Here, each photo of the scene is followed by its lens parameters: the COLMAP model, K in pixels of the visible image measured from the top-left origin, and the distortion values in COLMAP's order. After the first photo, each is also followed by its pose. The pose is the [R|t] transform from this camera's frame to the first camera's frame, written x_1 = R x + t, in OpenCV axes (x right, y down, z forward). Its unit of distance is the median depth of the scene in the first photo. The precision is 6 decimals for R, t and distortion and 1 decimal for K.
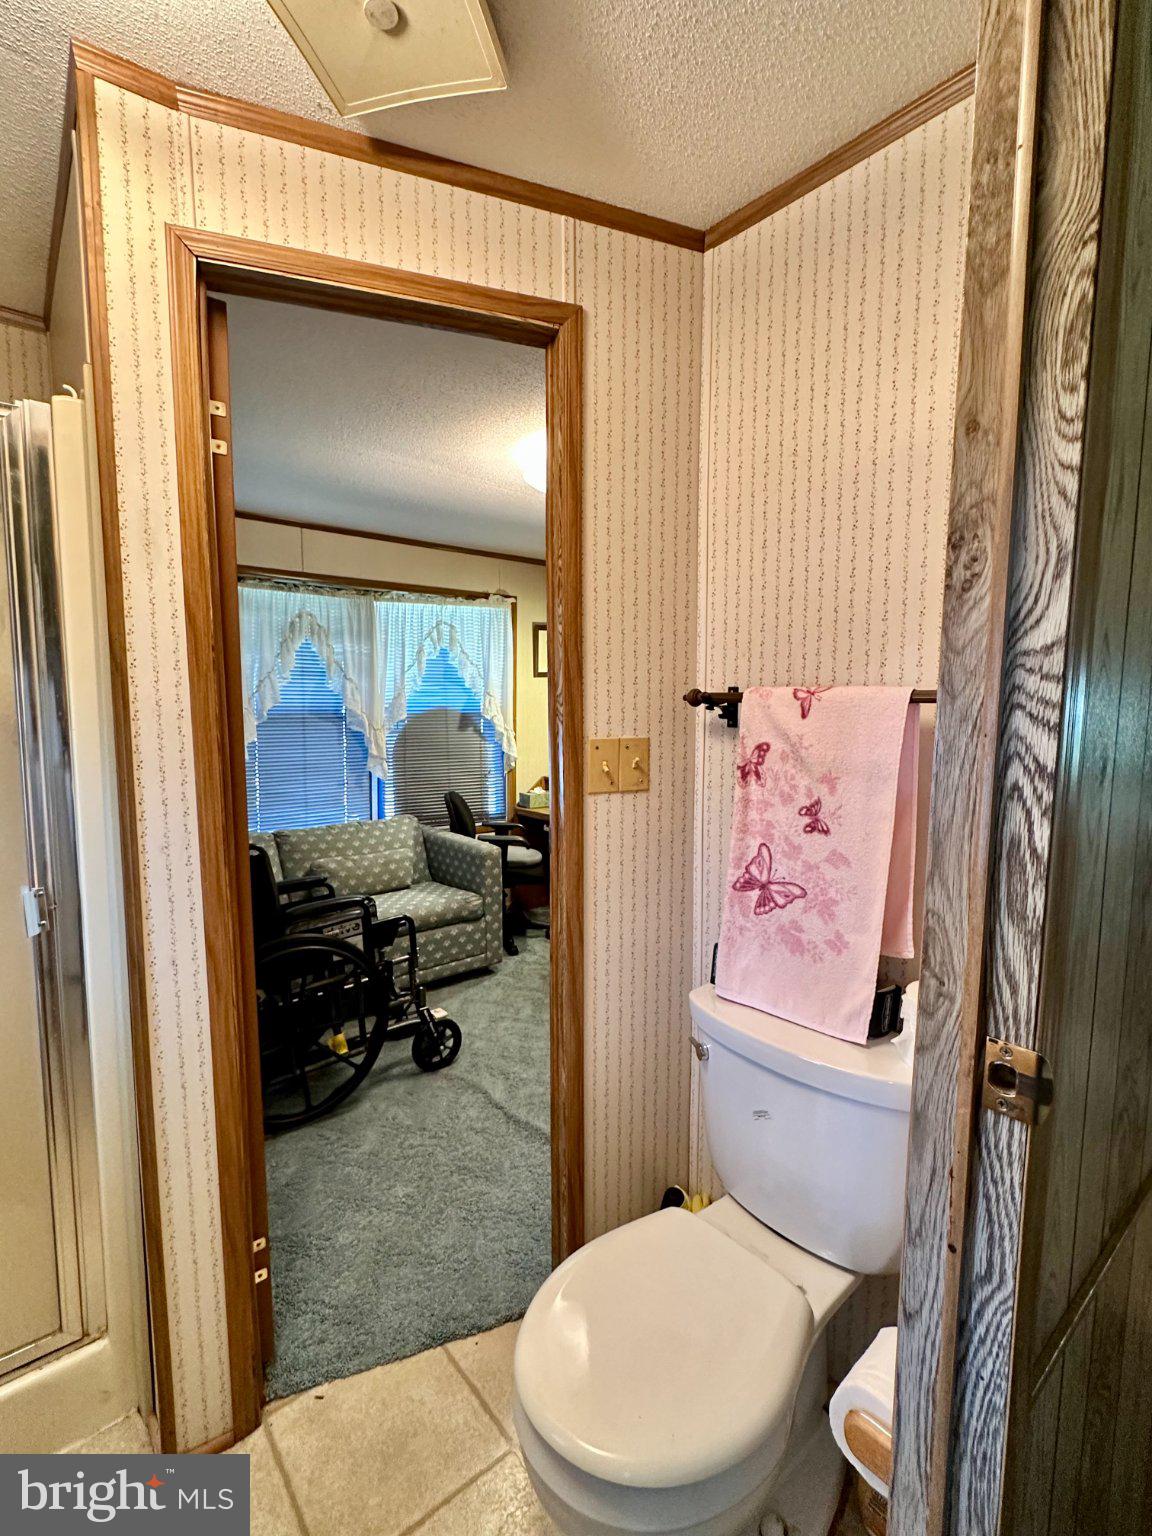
lens RADIAL K [[702.0, 0, 577.6], [0, 702.0, 769.4], [0, 0, 1]] dist [0.000143, 0.000433]
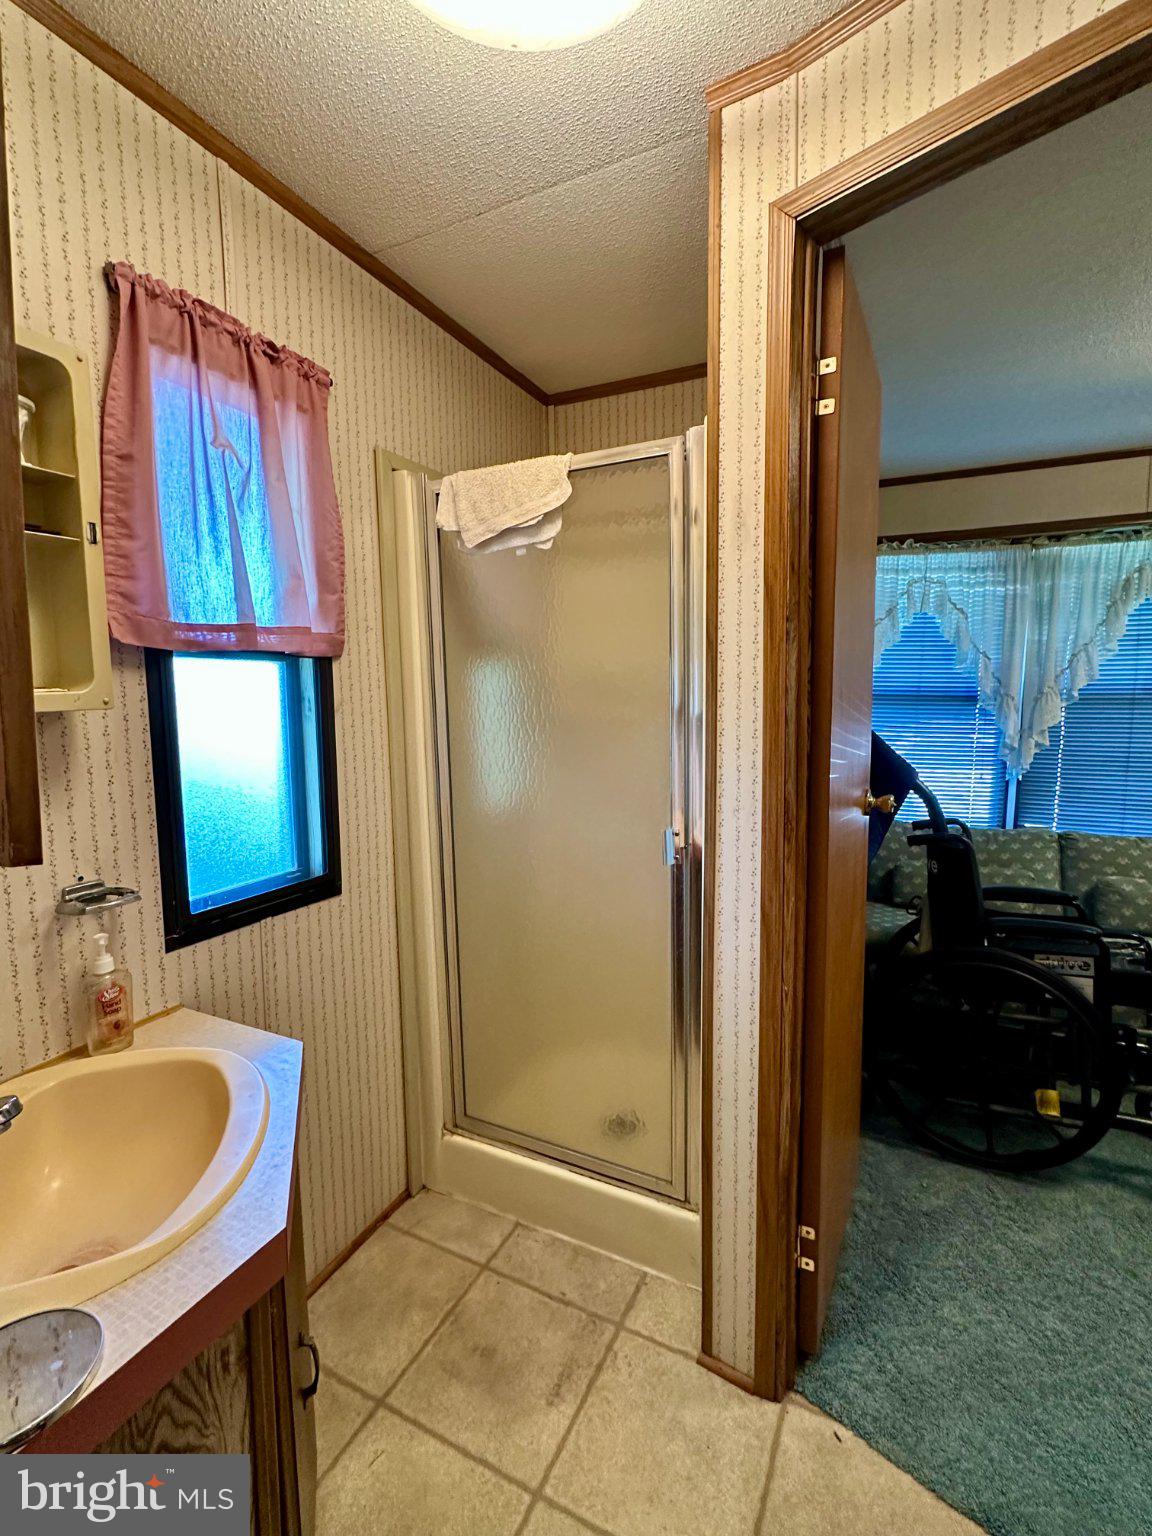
lens RADIAL K [[702.0, 0, 576.7], [0, 702.0, 769.7], [0, 0, 1]] dist [0.000143, 0.000433]
pose [[0.407130, 0.093659, -0.908555, 0.139383], [-0.073207, 0.994875, 0.069752, -0.004216], [0.910432, 0.038114, 0.411900, 0.162518]]
